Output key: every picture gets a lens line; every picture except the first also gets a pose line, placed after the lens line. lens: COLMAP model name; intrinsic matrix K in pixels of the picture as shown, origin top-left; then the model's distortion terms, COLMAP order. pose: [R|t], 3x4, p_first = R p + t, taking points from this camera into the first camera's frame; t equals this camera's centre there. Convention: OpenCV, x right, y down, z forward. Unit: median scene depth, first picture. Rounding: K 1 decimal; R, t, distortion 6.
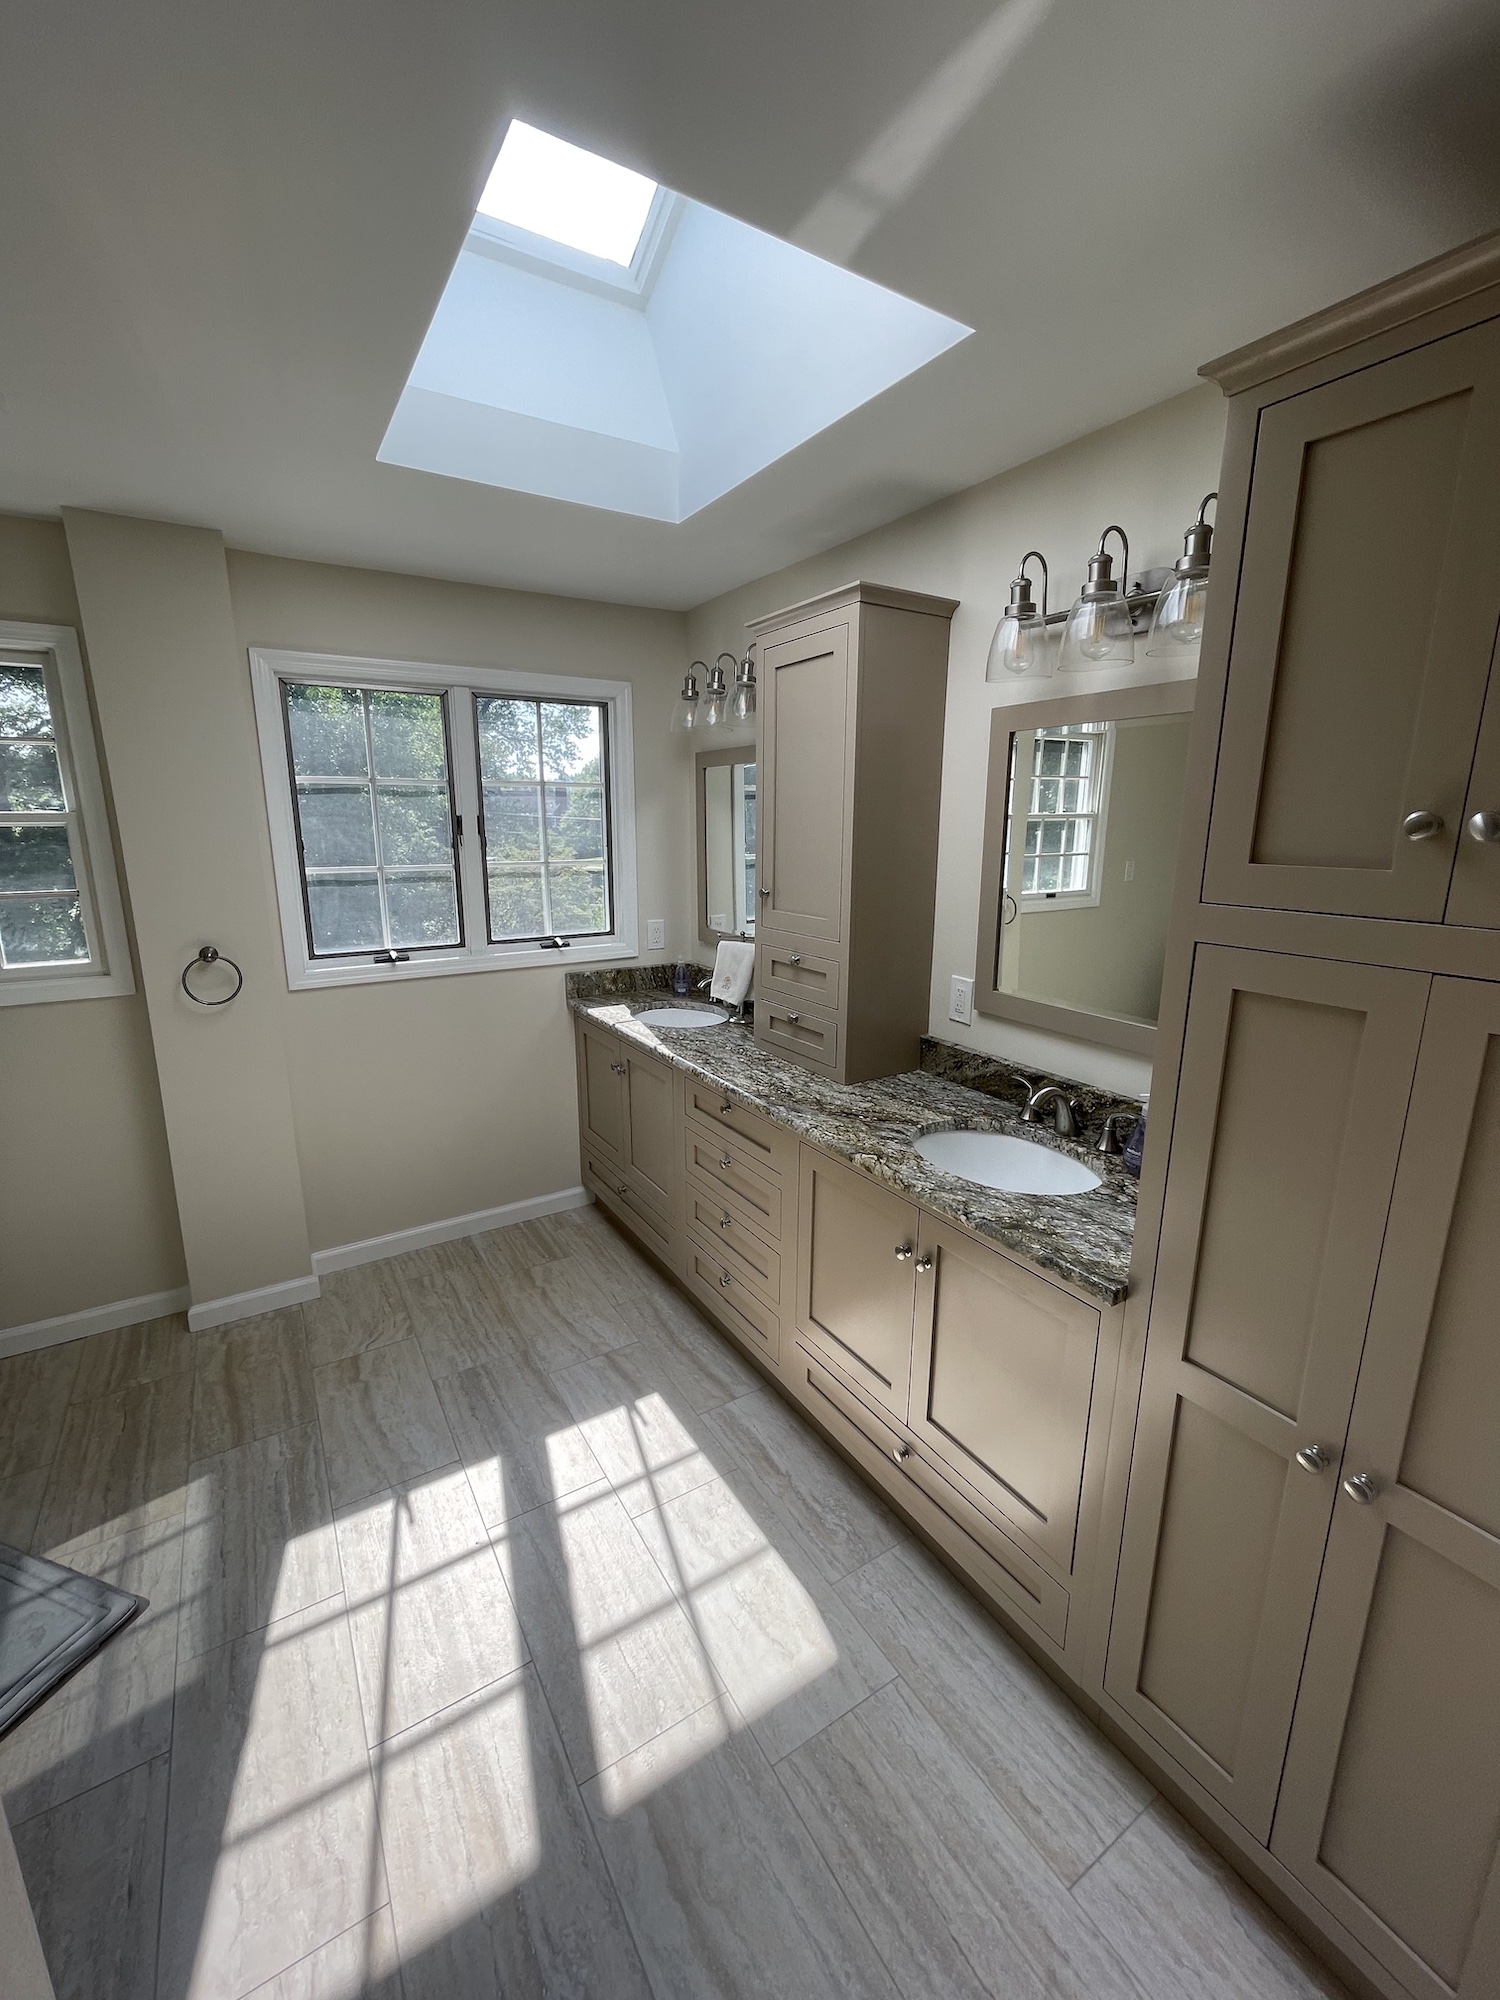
lens RADIAL K [[810.3, 0, 737.3], [0, 810.3, 998.5], [0, 0, 1]] dist [0.002391, -0.001210]
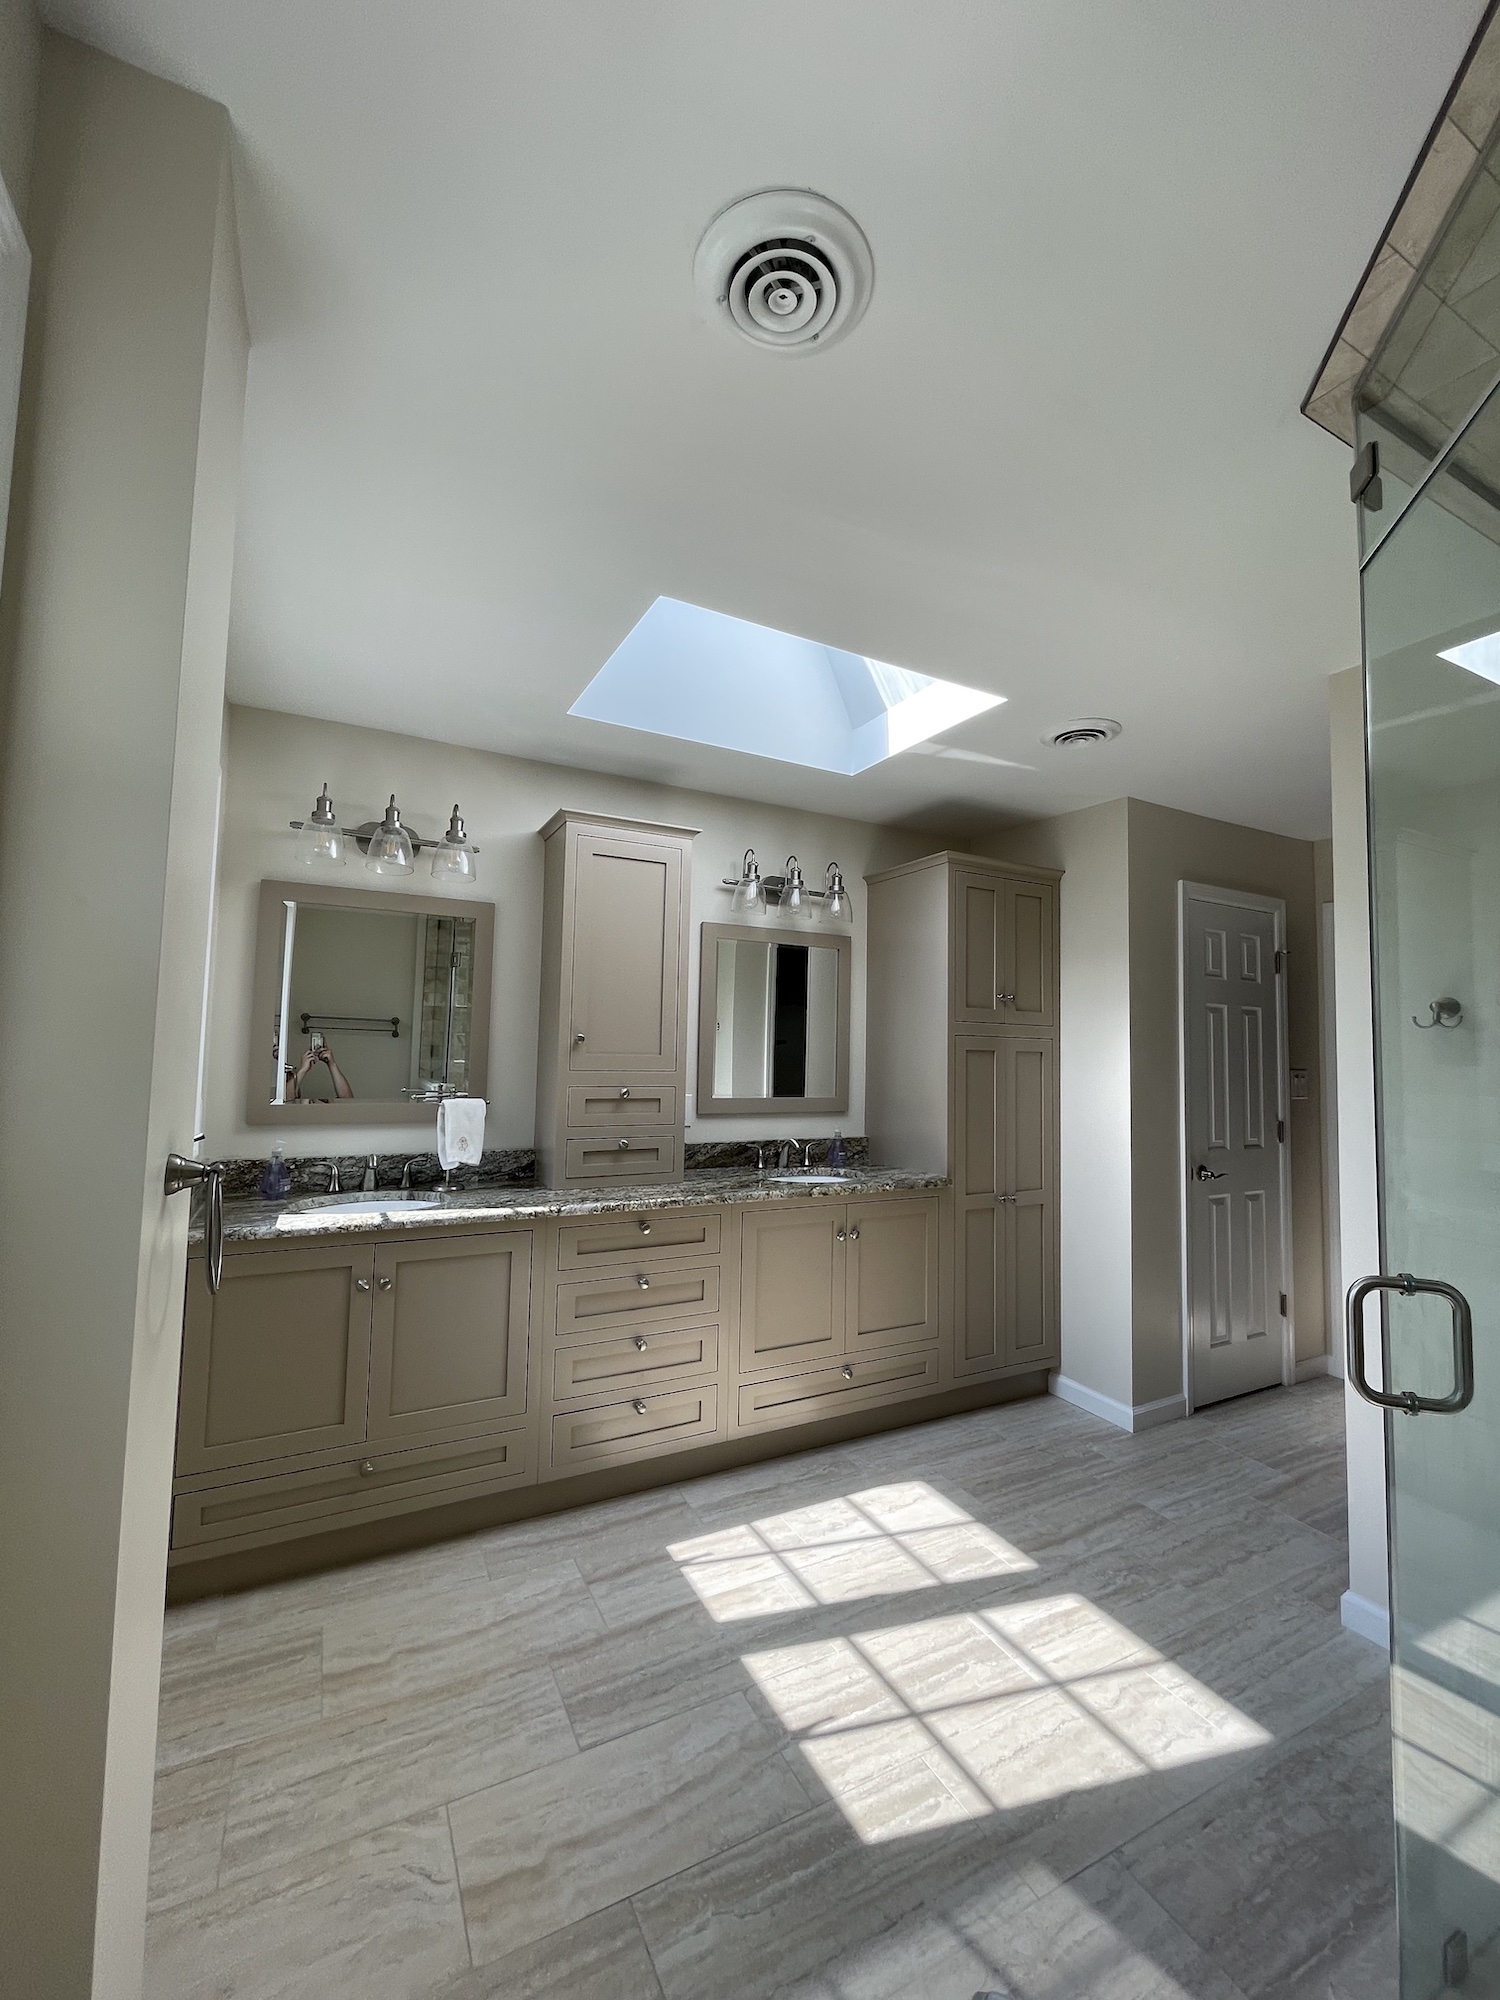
lens RADIAL K [[810.3, 0, 752.0], [0, 810.3, 995.8], [0, 0, 1]] dist [0.002391, -0.001210]
pose [[0.068633, 0.066532, 0.995421, -1.388819], [0.192575, 0.978125, -0.078654, -0.072504], [-0.978879, 0.197092, 0.054319, 0.914378]]
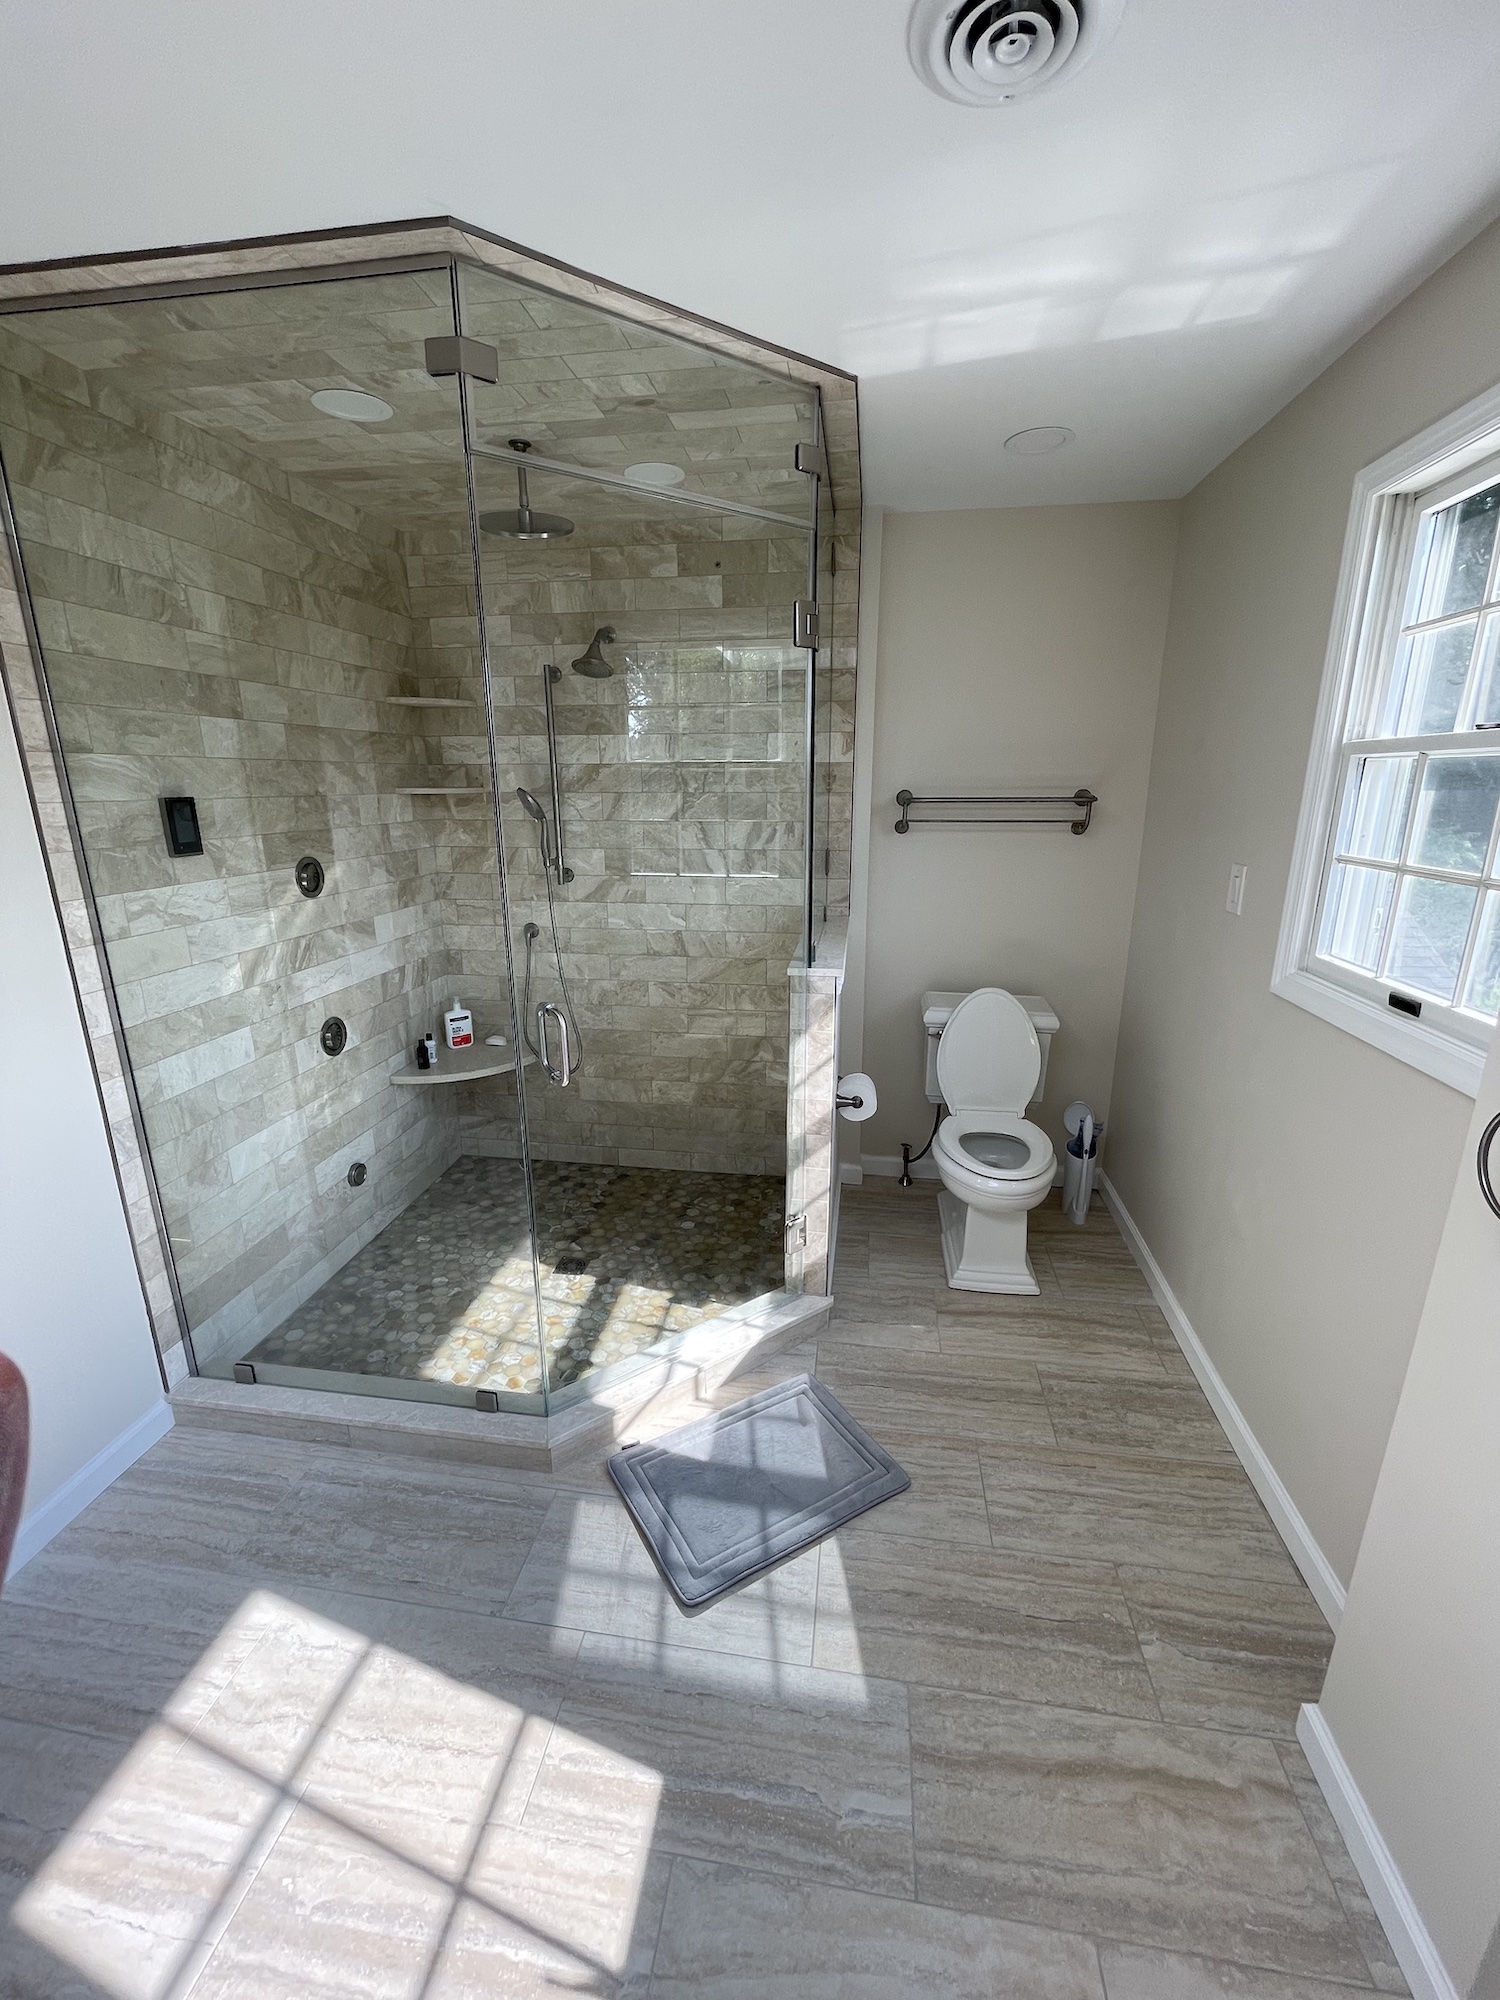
lens RADIAL K [[810.3, 0, 743.0], [0, 810.3, 1004.2], [0, 0, 1]] dist [0.002391, -0.001210]
pose [[-0.646991, 0.203975, -0.734709, -0.218446], [-0.158578, 0.906492, 0.391312, -0.231185], [0.745825, 0.369684, -0.554146, 1.207986]]
